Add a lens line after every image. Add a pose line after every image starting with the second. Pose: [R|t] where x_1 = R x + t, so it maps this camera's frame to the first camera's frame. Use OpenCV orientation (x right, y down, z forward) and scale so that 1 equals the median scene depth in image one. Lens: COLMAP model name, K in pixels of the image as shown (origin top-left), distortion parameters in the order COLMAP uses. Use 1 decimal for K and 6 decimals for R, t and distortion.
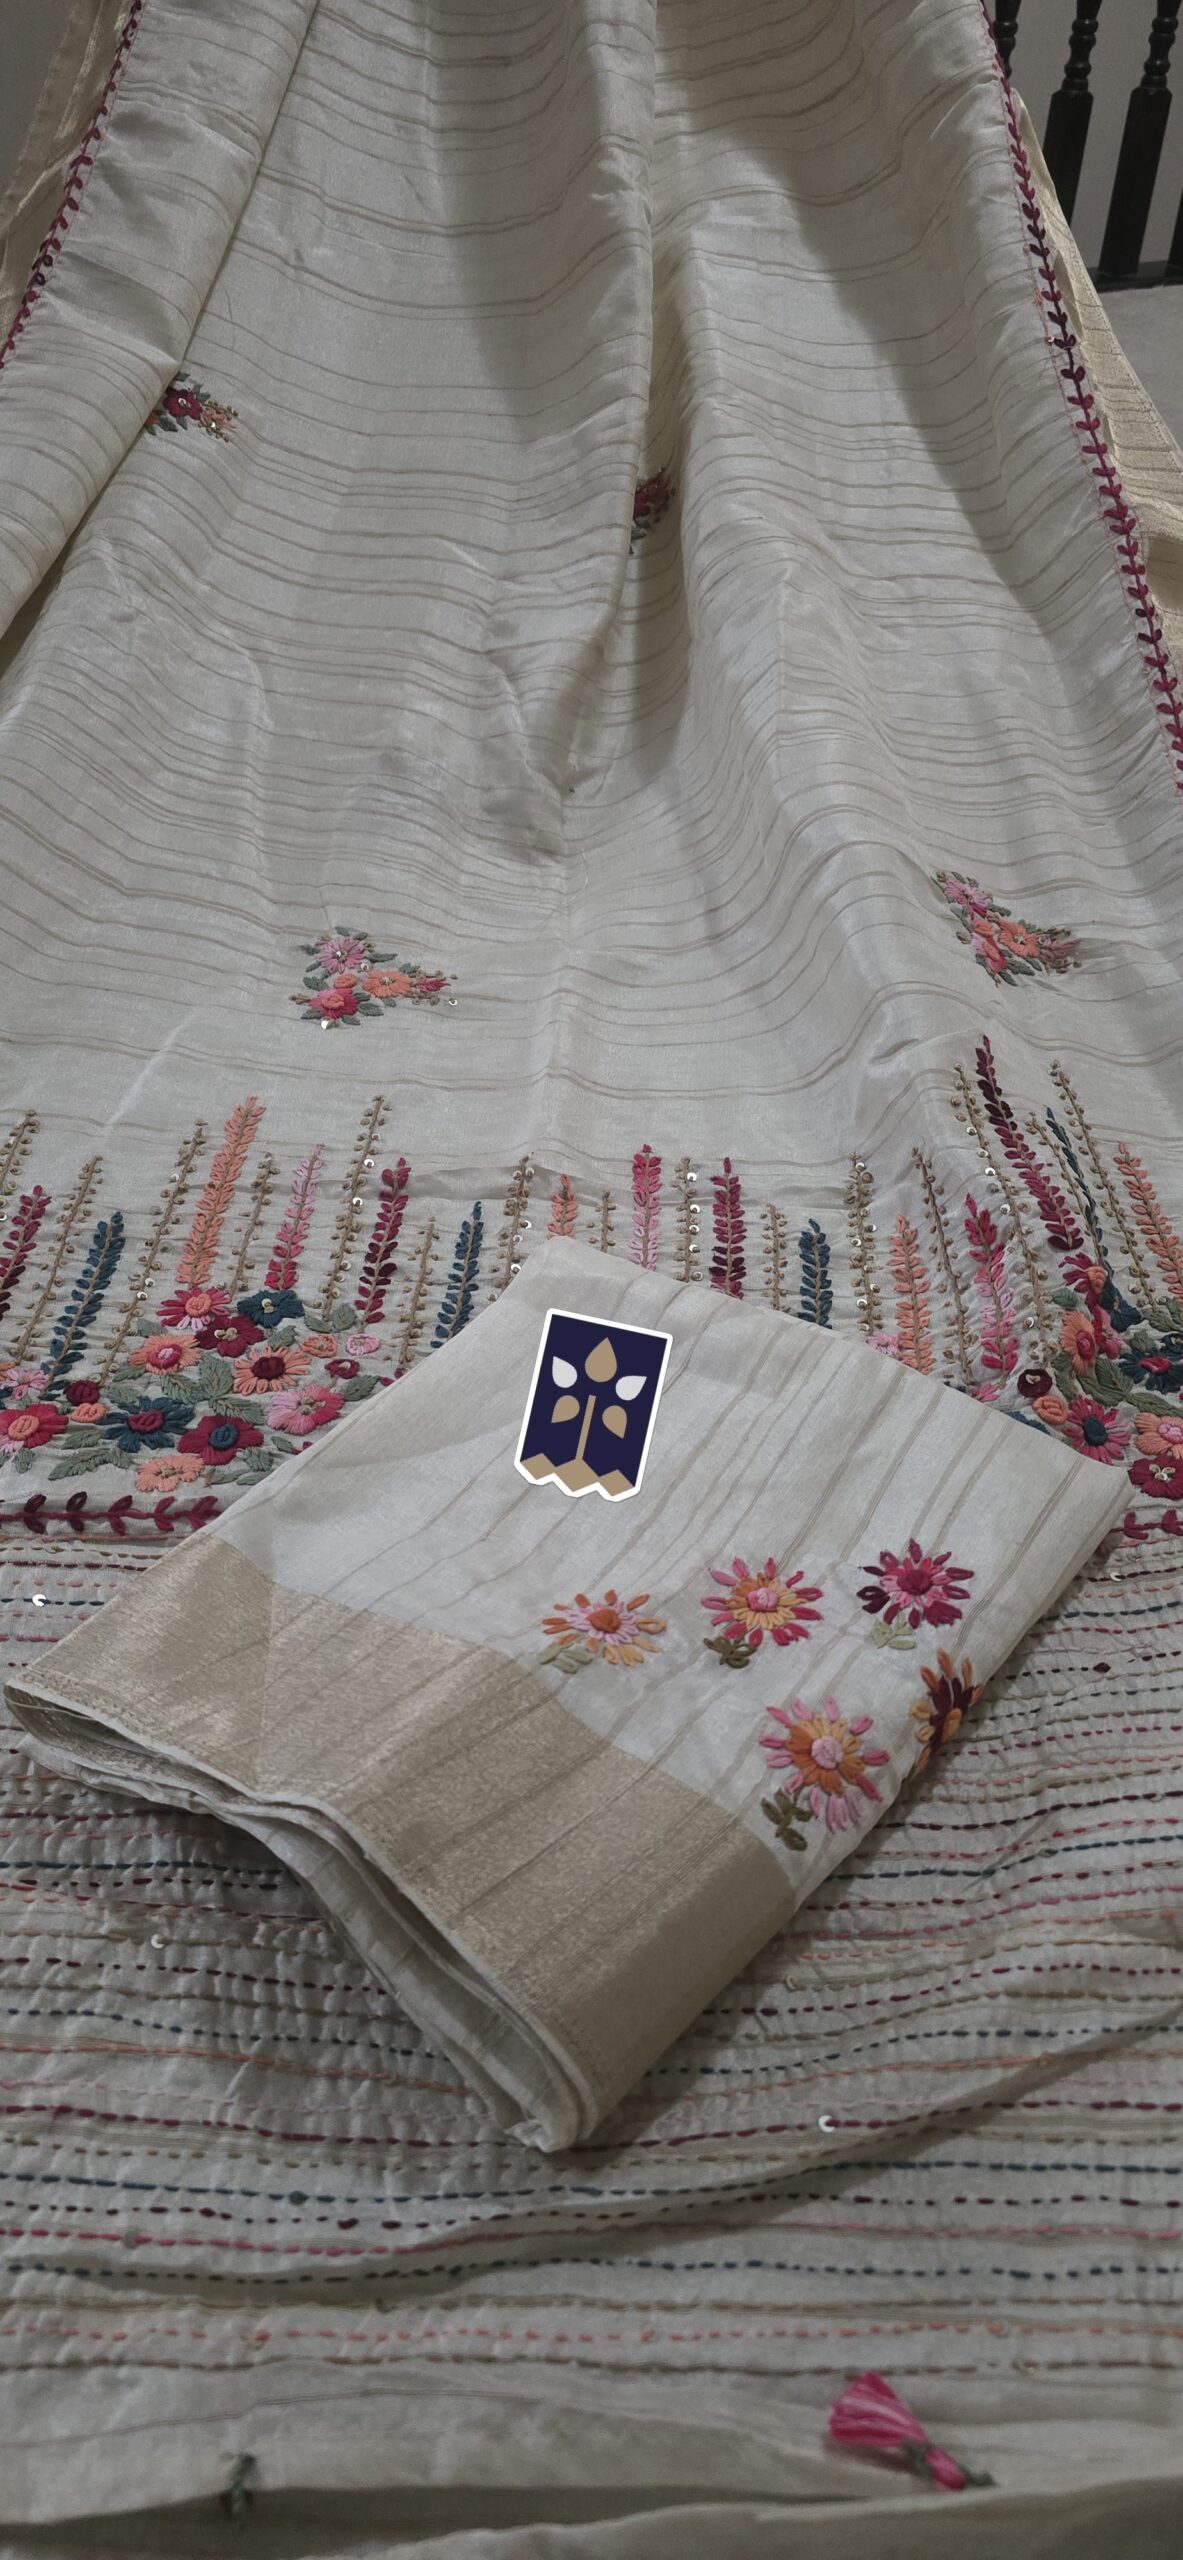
lens RADIAL K [[1584.7, 0, 610.3], [0, 1584.7, 1272.5], [0, 0, 1]] dist [0.018417, -0.031131]
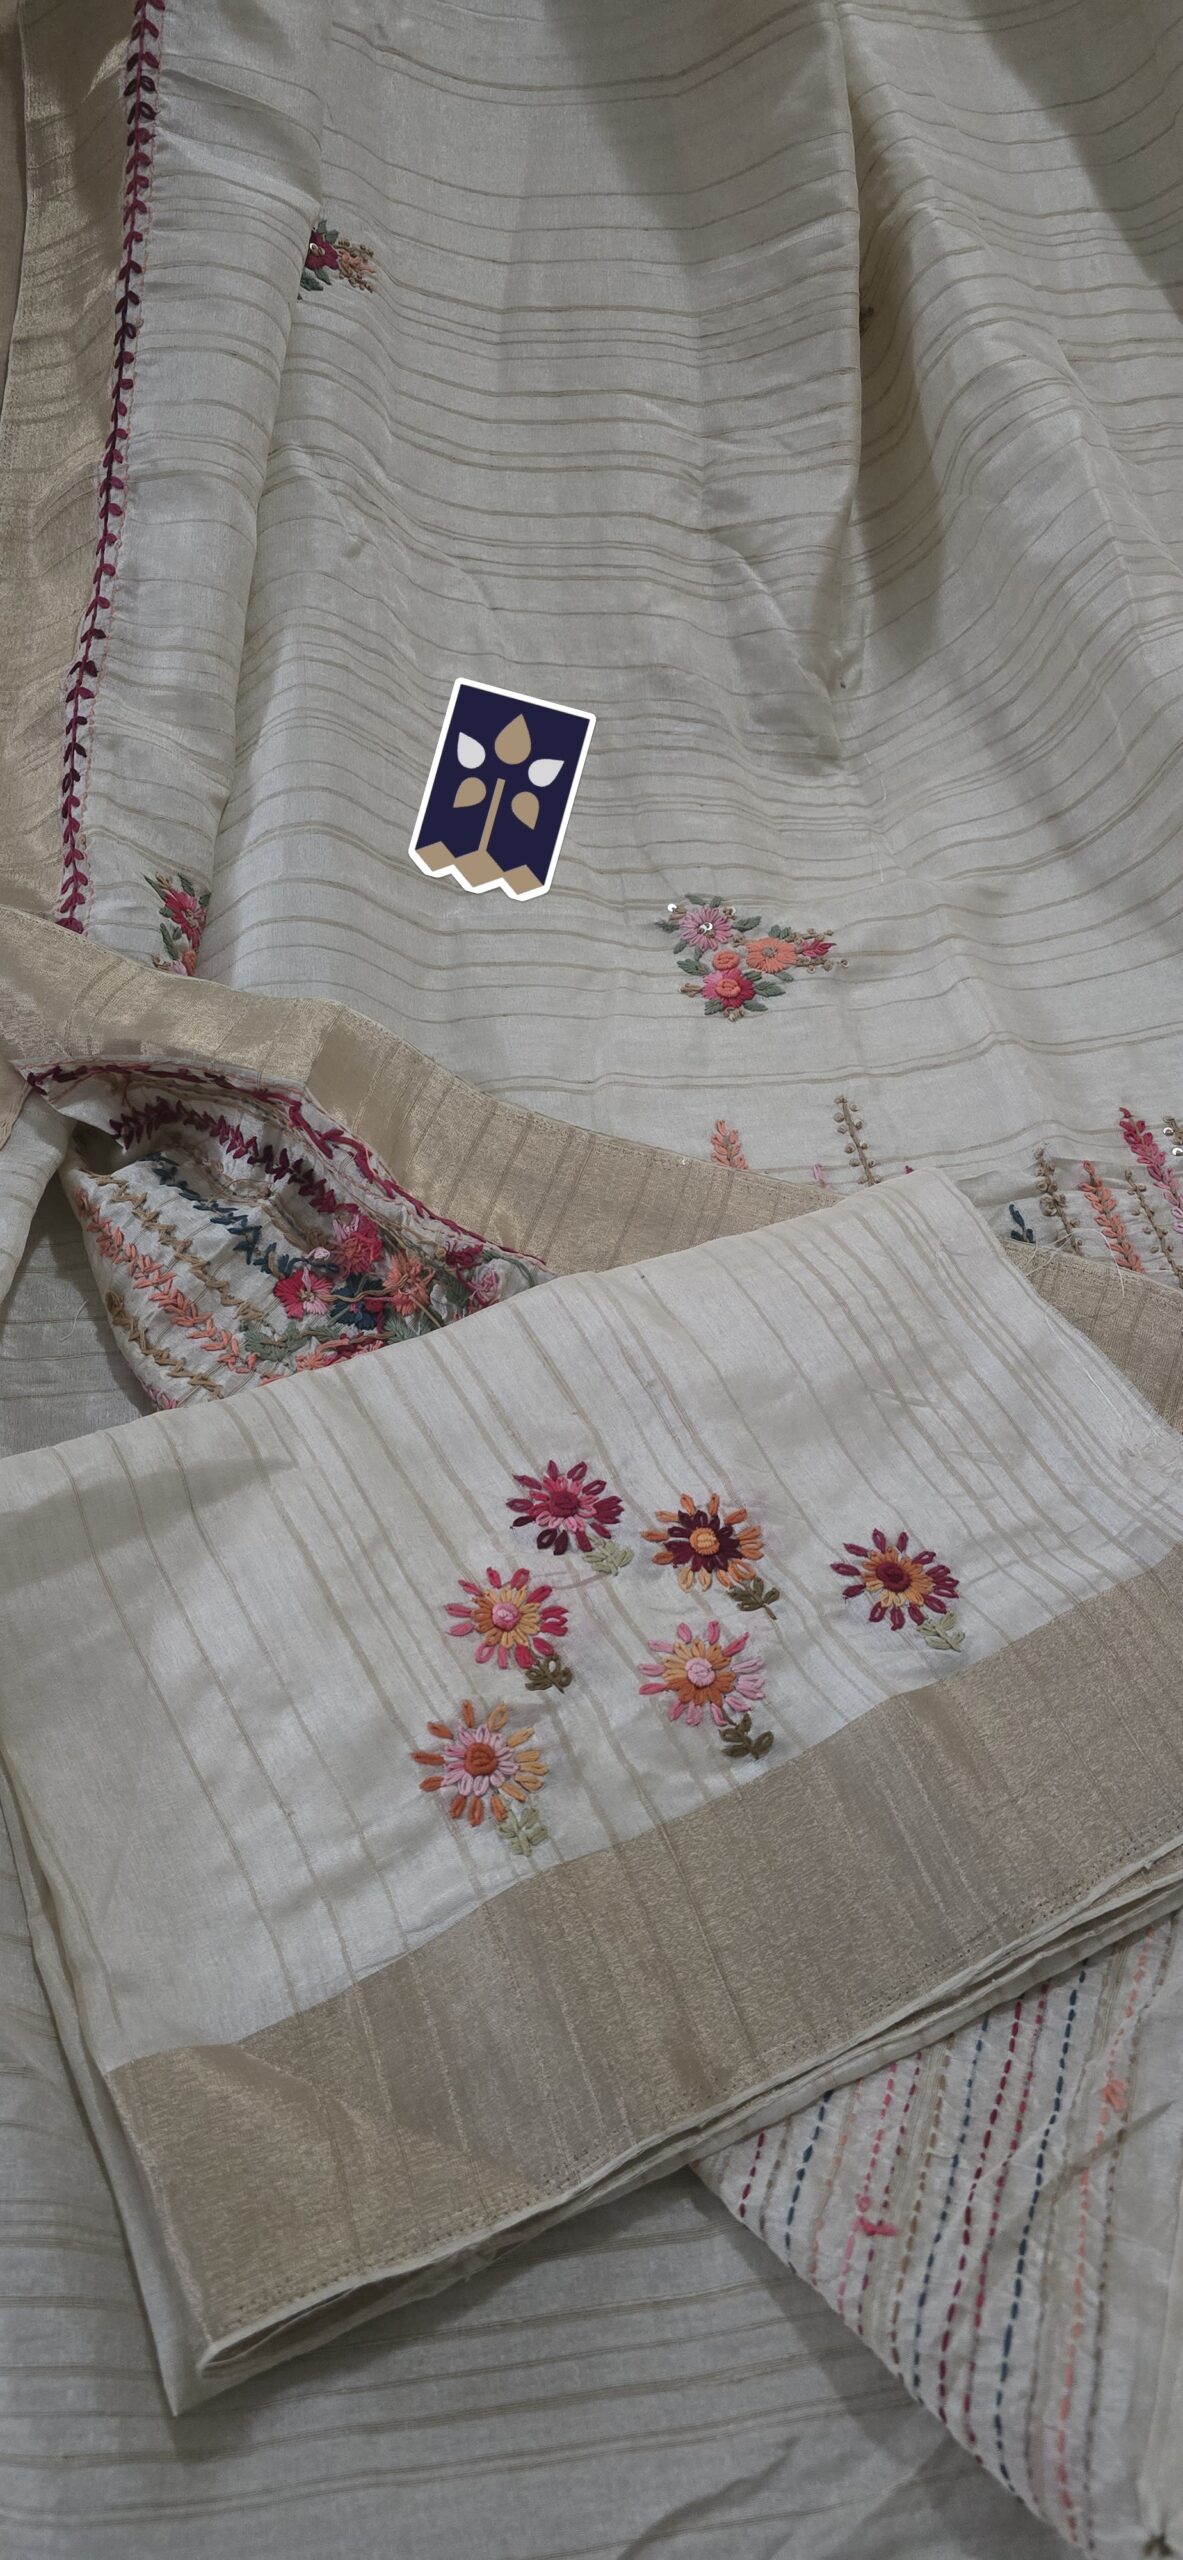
lens RADIAL K [[1584.7, 0, 610.3], [0, 1584.7, 1272.5], [0, 0, 1]] dist [0.018417, -0.031131]
pose [[0.969574, -0.183700, 0.161805, -0.412745], [0.149320, 0.967572, 0.203735, -0.203329], [-0.193984, -0.173376, 0.965563, 0.080252]]
